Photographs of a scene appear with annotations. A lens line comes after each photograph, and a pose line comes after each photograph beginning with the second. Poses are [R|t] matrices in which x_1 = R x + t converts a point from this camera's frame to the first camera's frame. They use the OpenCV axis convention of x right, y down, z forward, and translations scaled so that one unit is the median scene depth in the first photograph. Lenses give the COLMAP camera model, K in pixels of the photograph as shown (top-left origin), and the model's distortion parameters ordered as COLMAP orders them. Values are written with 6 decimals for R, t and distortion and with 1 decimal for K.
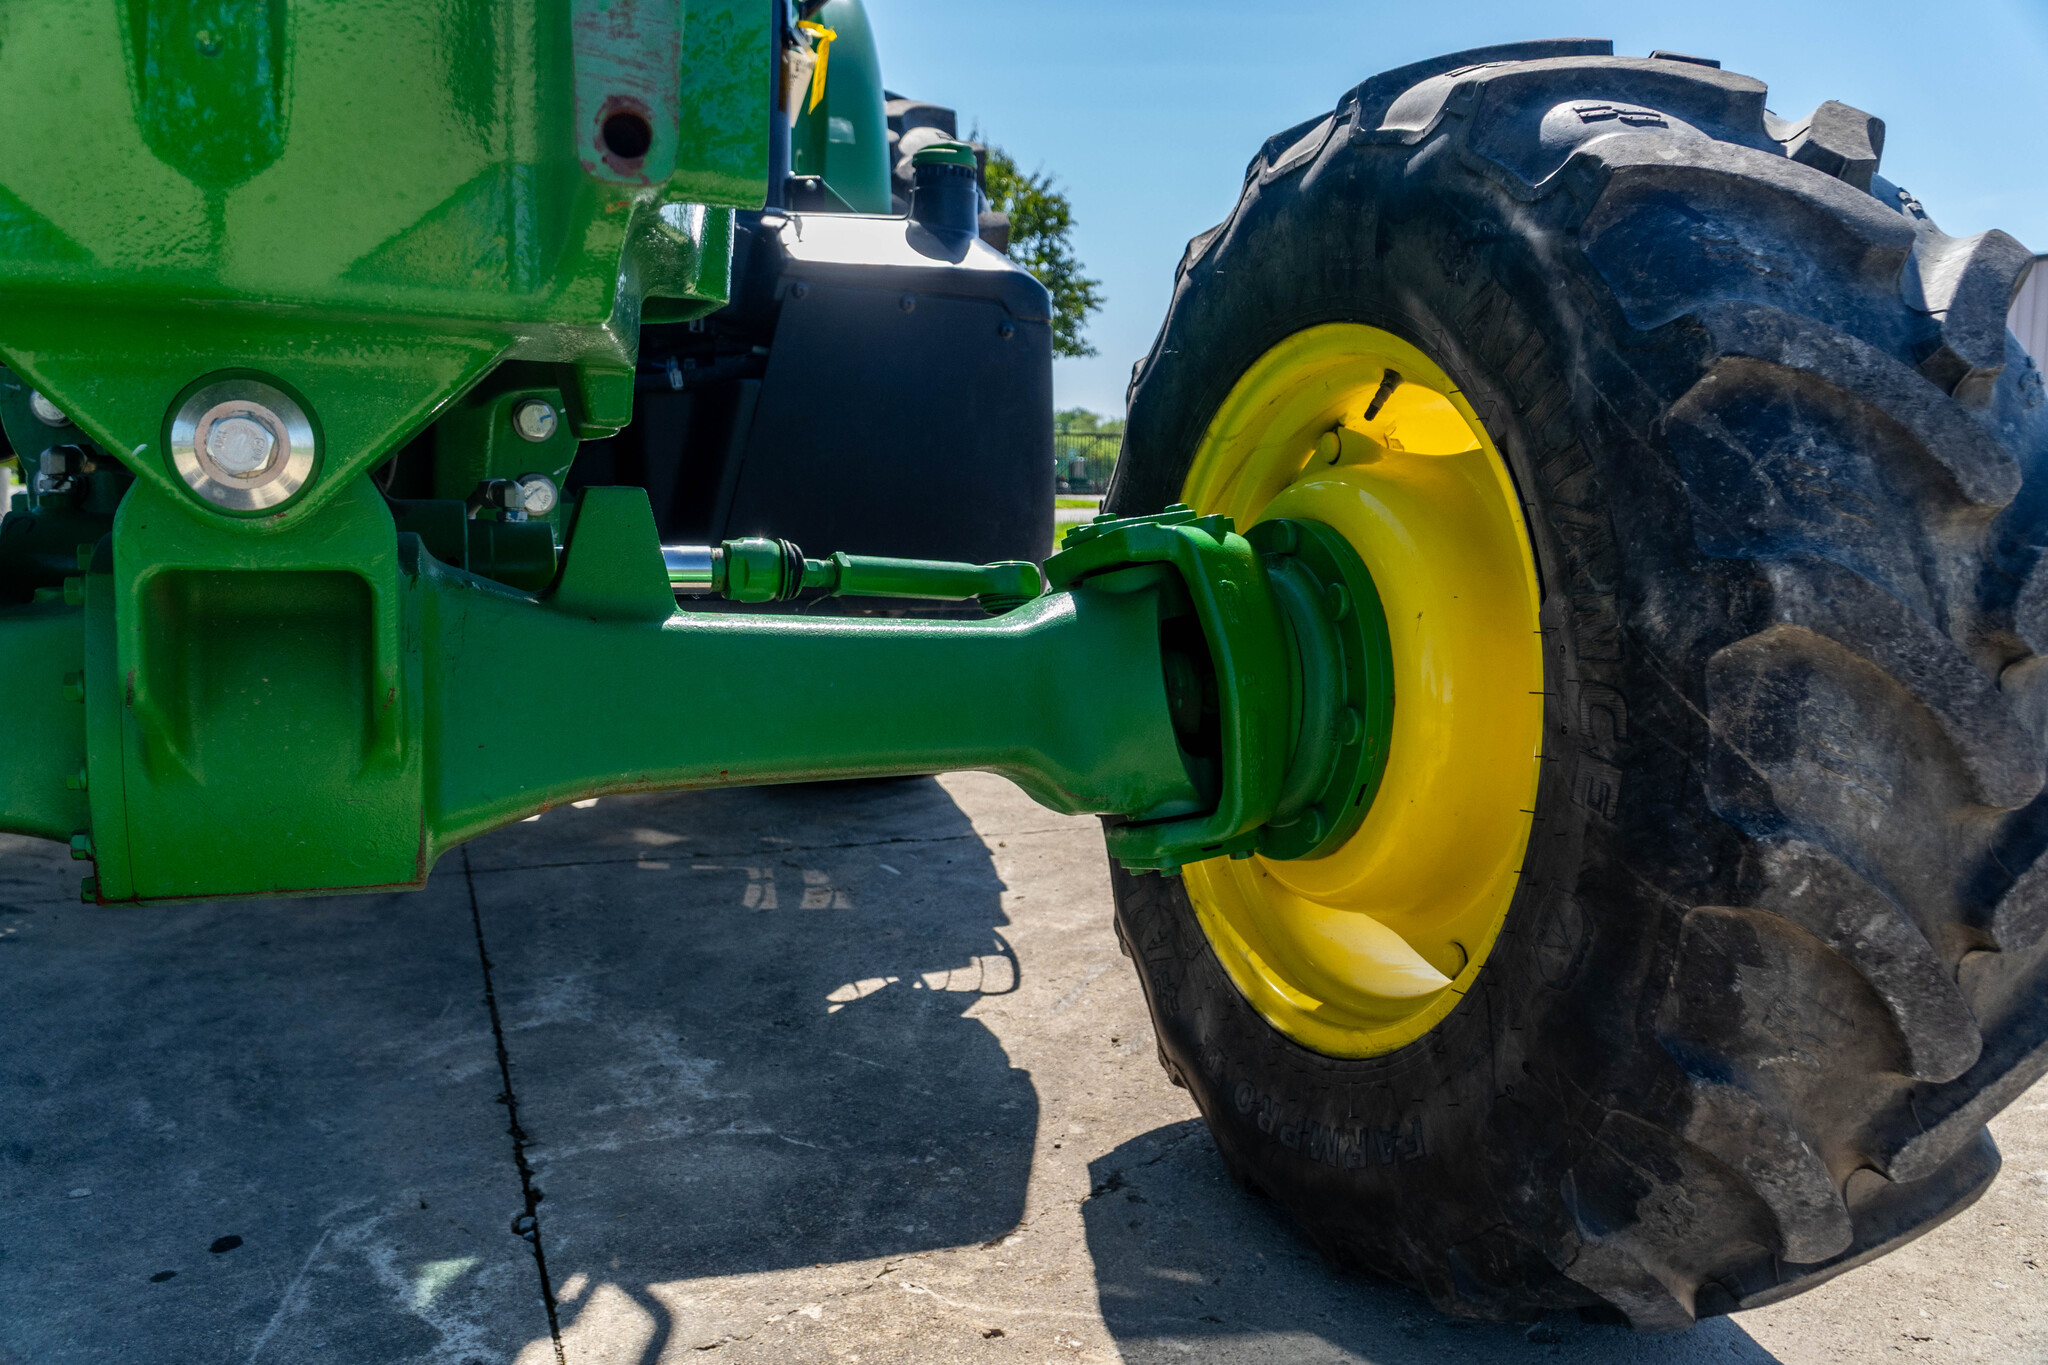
lens RADIAL K [[1643.6, 0, 1014.6], [0, 1643.6, 672.7], [0, 0, 1]] dist [0.003052, -0.008234]
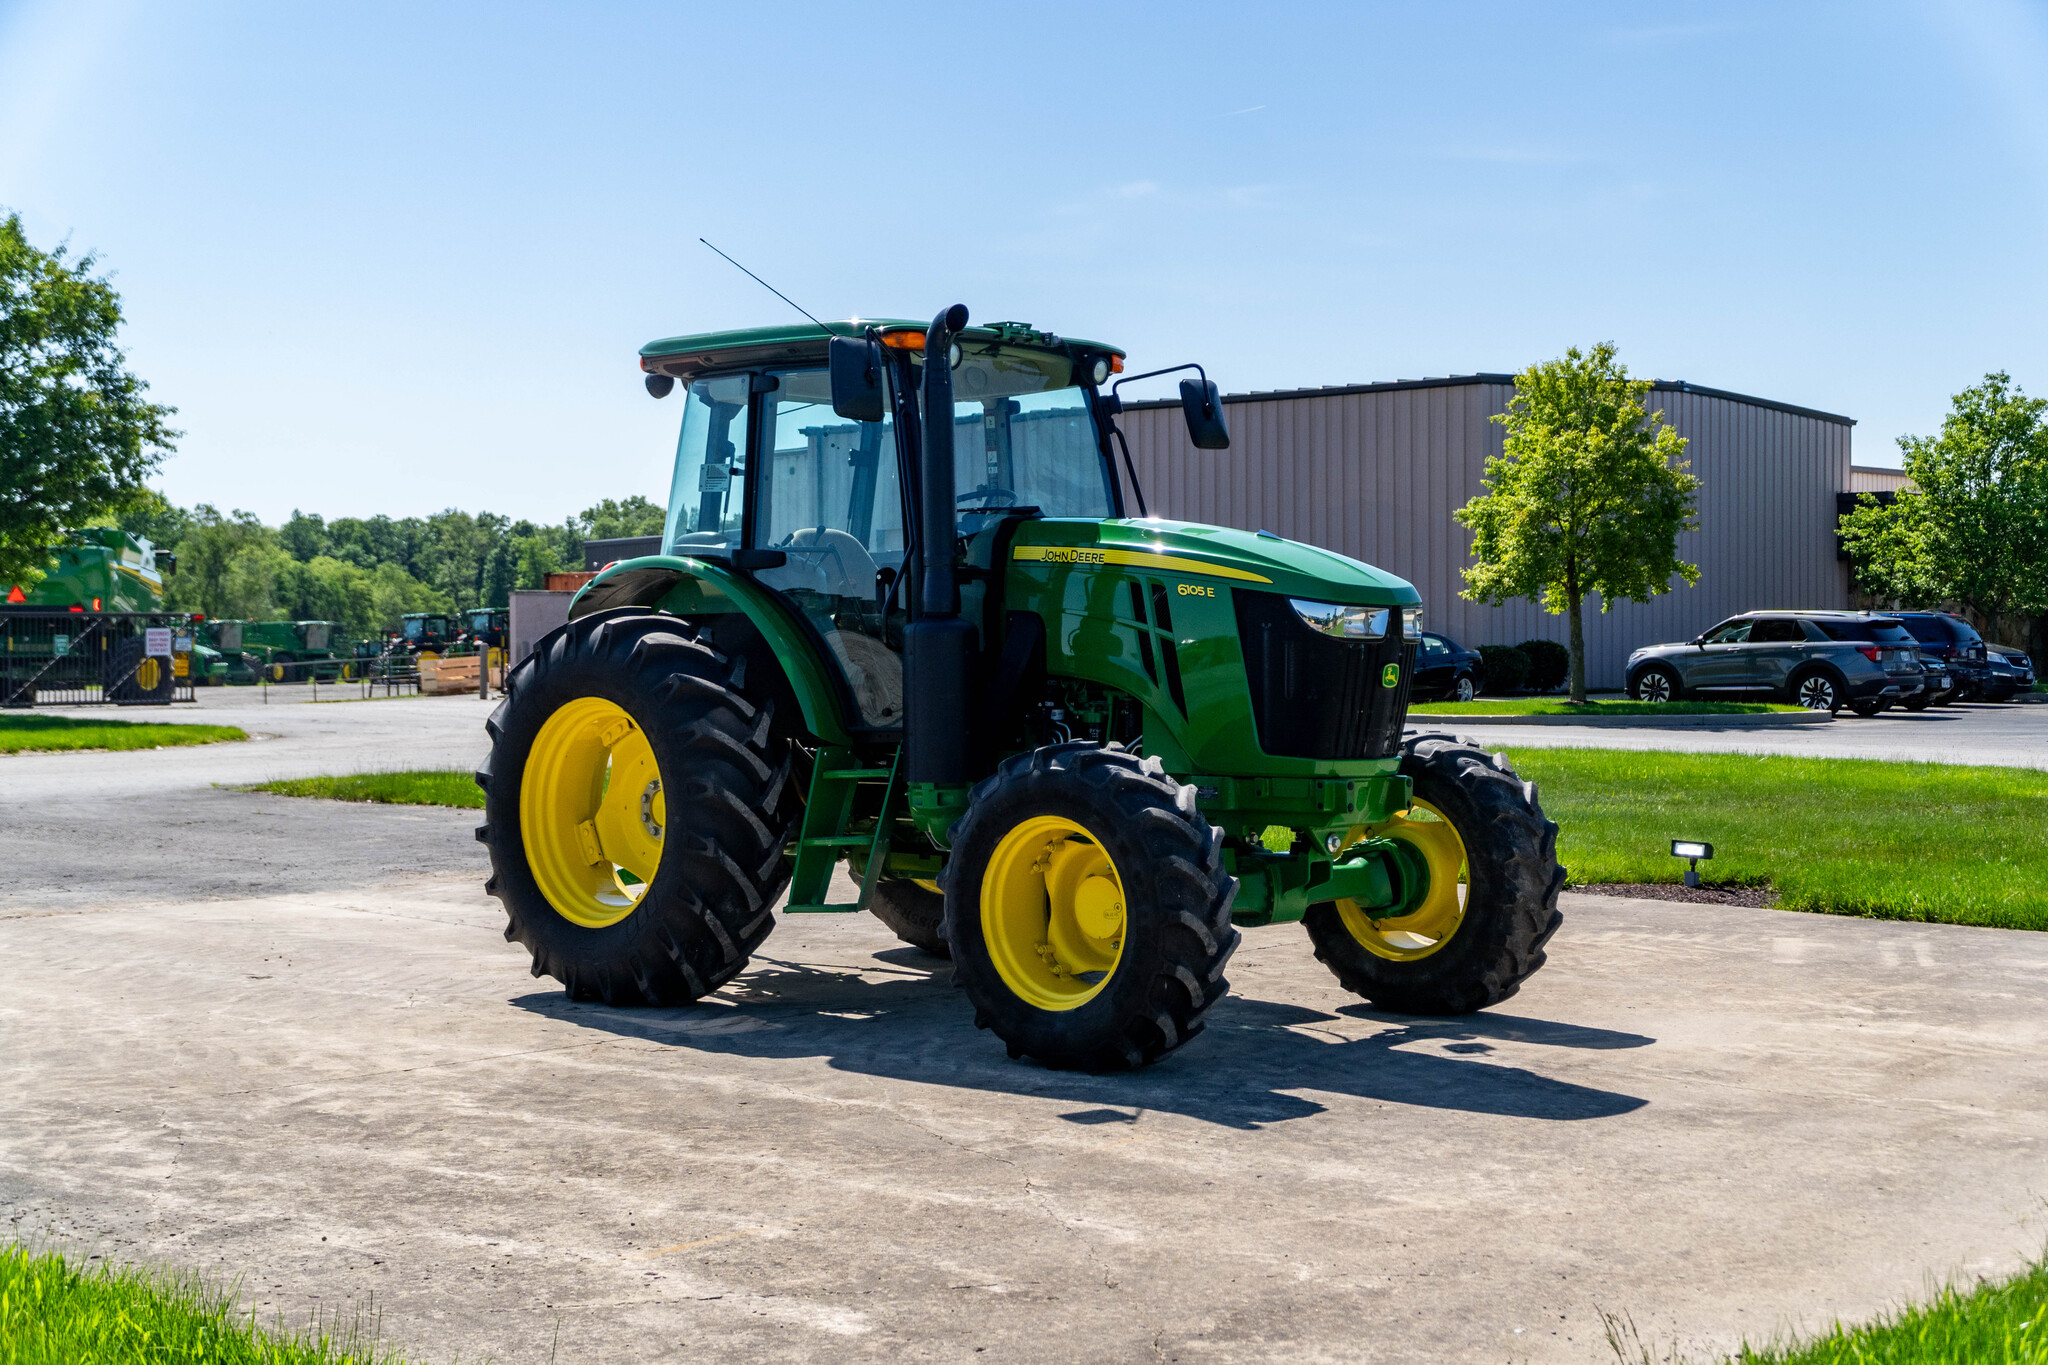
lens RADIAL K [[2831.0, 0, 1069.7], [0, 2831.0, 678.7], [0, 0, 1]] dist [0.169178, -0.034496]
pose [[0.886054, -0.027475, 0.462767, -2.815652], [0.073154, 0.994022, -0.081050, 0.023263], [-0.457774, 0.105668, 0.882767, -3.665381]]
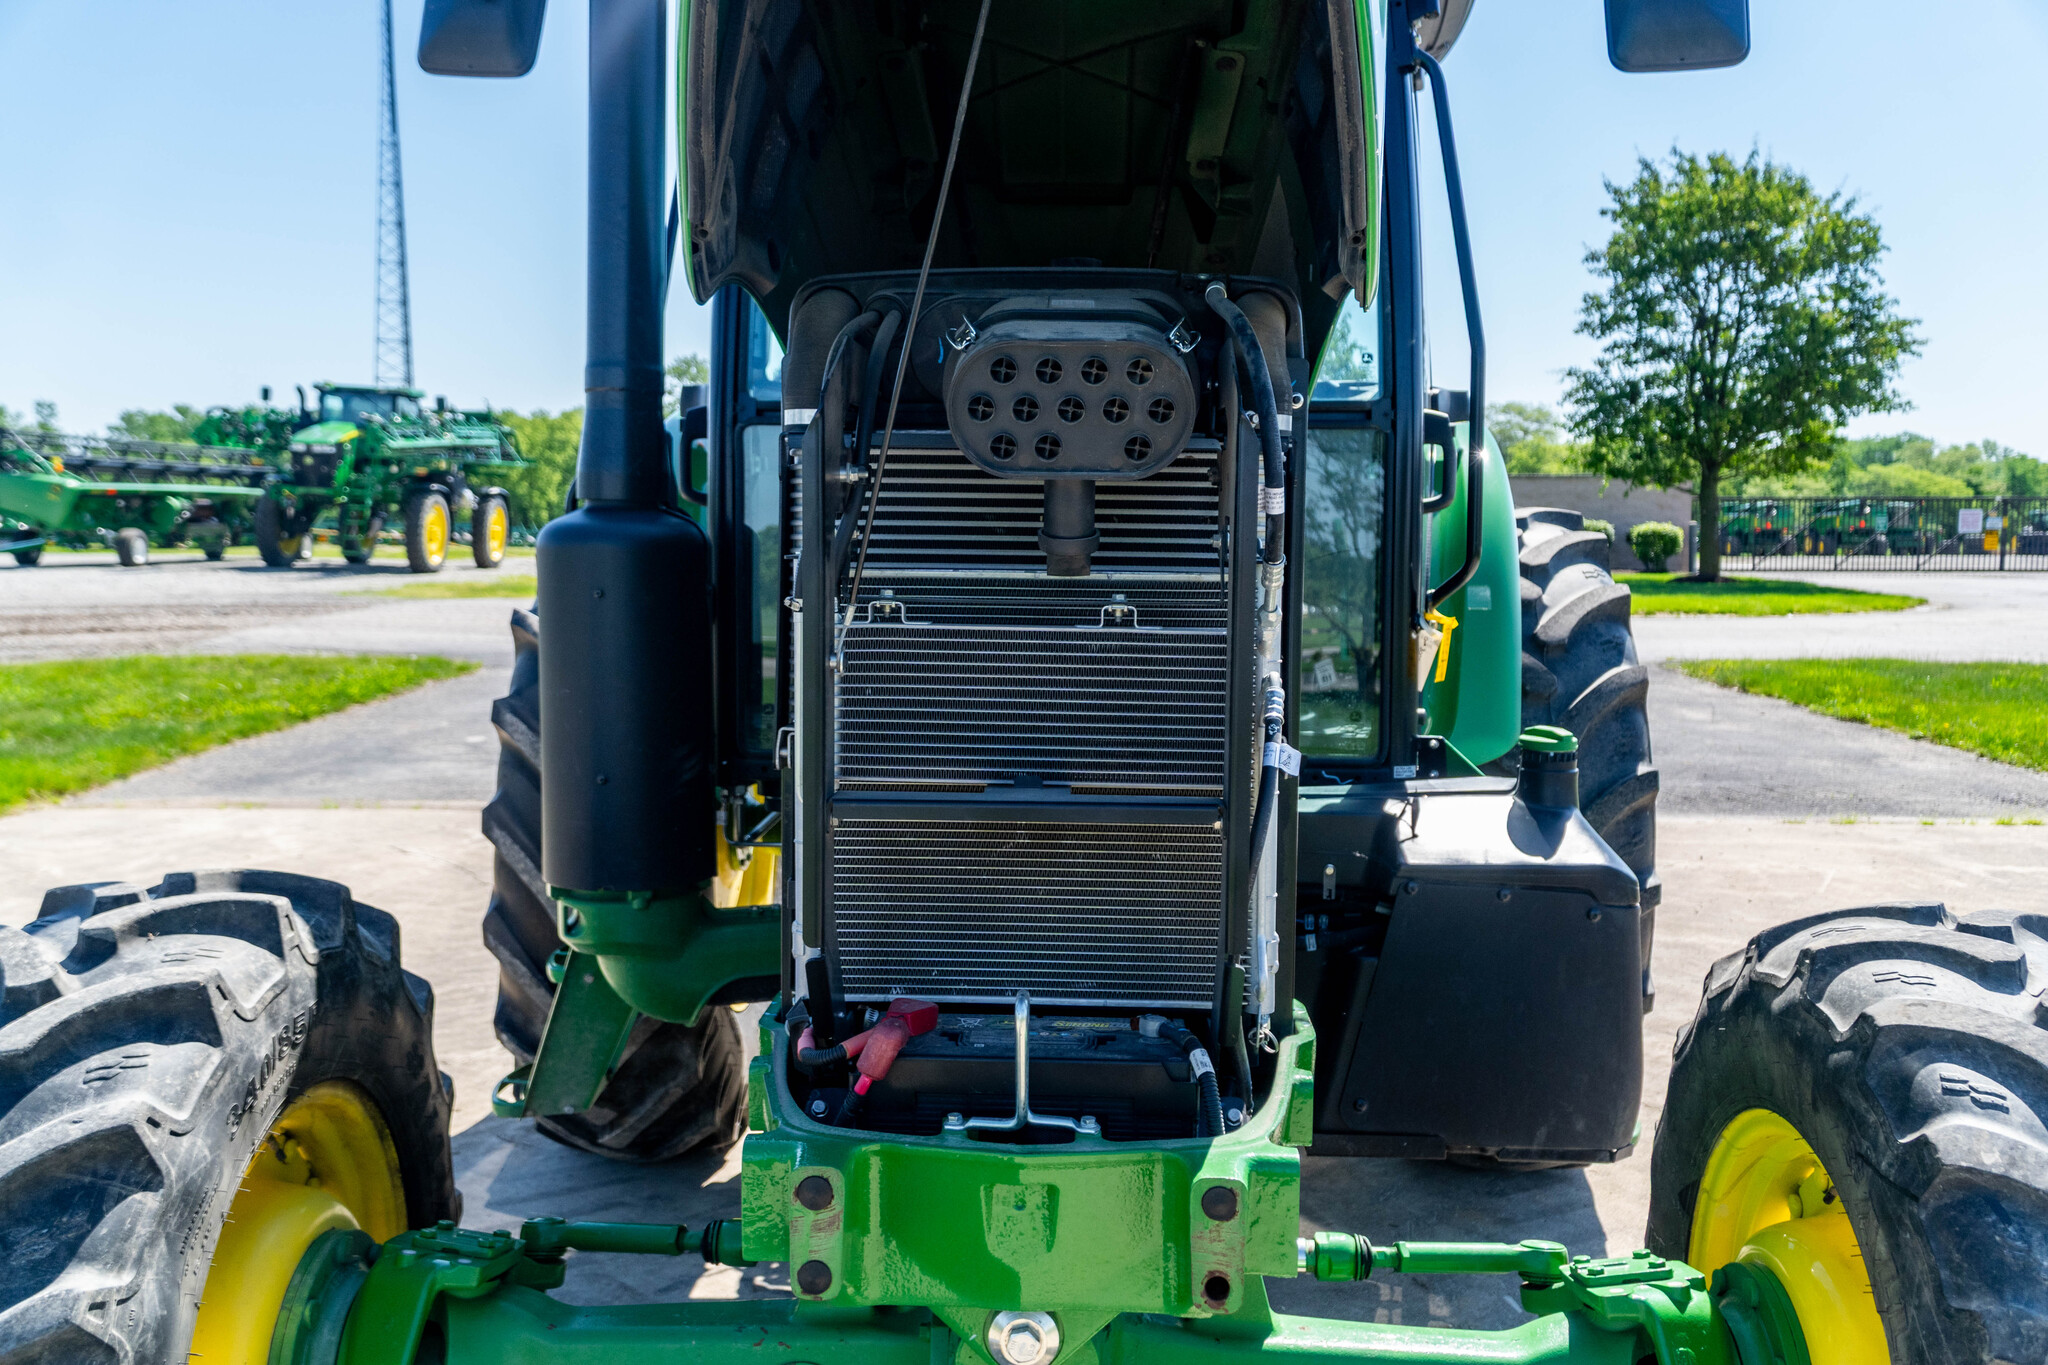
lens RADIAL K [[1891.7, 0, 1010.1], [0, 1891.7, 656.8], [0, 0, 1]] dist [0.058458, -0.020675]
pose [[0.921280, 0.016037, -0.388570, 0.140186], [-0.033954, 0.998651, -0.039286, -0.339080], [0.387416, 0.049387, 0.920581, -0.420170]]
